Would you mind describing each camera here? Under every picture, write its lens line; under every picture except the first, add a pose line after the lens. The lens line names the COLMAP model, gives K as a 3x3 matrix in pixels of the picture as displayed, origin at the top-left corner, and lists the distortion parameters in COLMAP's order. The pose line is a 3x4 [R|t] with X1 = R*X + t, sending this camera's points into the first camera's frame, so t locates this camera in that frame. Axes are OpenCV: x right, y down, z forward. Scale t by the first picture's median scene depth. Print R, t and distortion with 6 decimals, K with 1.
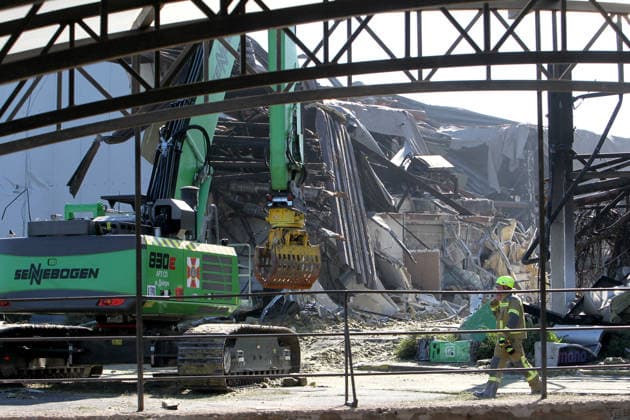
lens RADIAL K [[1690.2, 0, 315.0], [0, 1690.2, 210.0], [0, 0, 1]] dist [-0.283517, 0.037124]
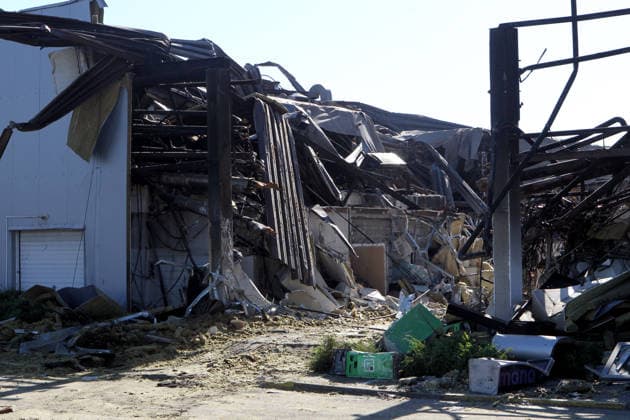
lens RADIAL K [[1246.0, 0, 315.4], [0, 1246.0, 222.8], [0, 0, 1]] dist [0.029219, 0.140533]
pose [[0.999857, -0.003496, -0.016546, 0.048691], [0.003589, 0.999978, 0.005578, 0.007631], [0.016526, -0.005636, 0.999848, 0.291844]]
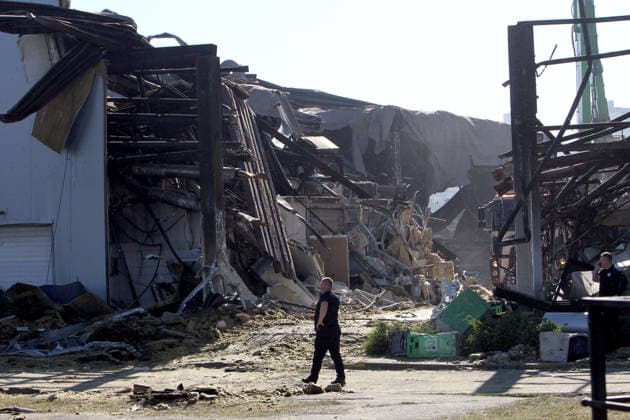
lens RADIAL K [[1634.2, 0, 315.0], [0, 1634.2, 210.0], [0, 0, 1]] dist [-0.297039, -0.128216]
pose [[0.989576, -0.017031, 0.142999, -0.078314], [0.016445, 0.999851, 0.005278, 0.005093], [-0.143068, -0.002871, 0.989709, 0.116884]]
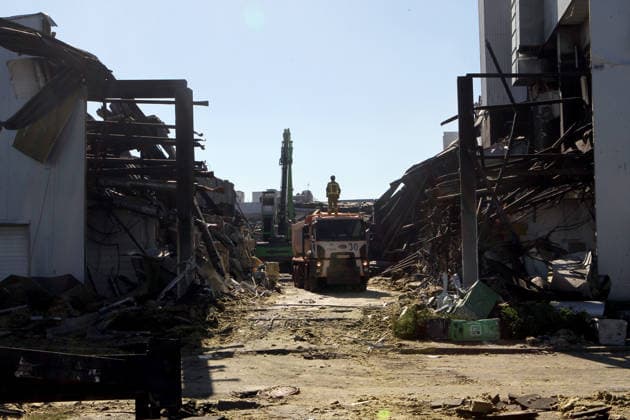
lens RADIAL K [[838.5, 0, 315.0], [0, 838.5, 210.0], [0, 0, 1]] dist [-0.037097, -0.020448]
pose [[0.863639, 0.021810, 0.503638, -0.201382], [-0.007957, 0.999529, -0.029640, 0.019866], [-0.504048, 0.021590, 0.863406, 0.458882]]
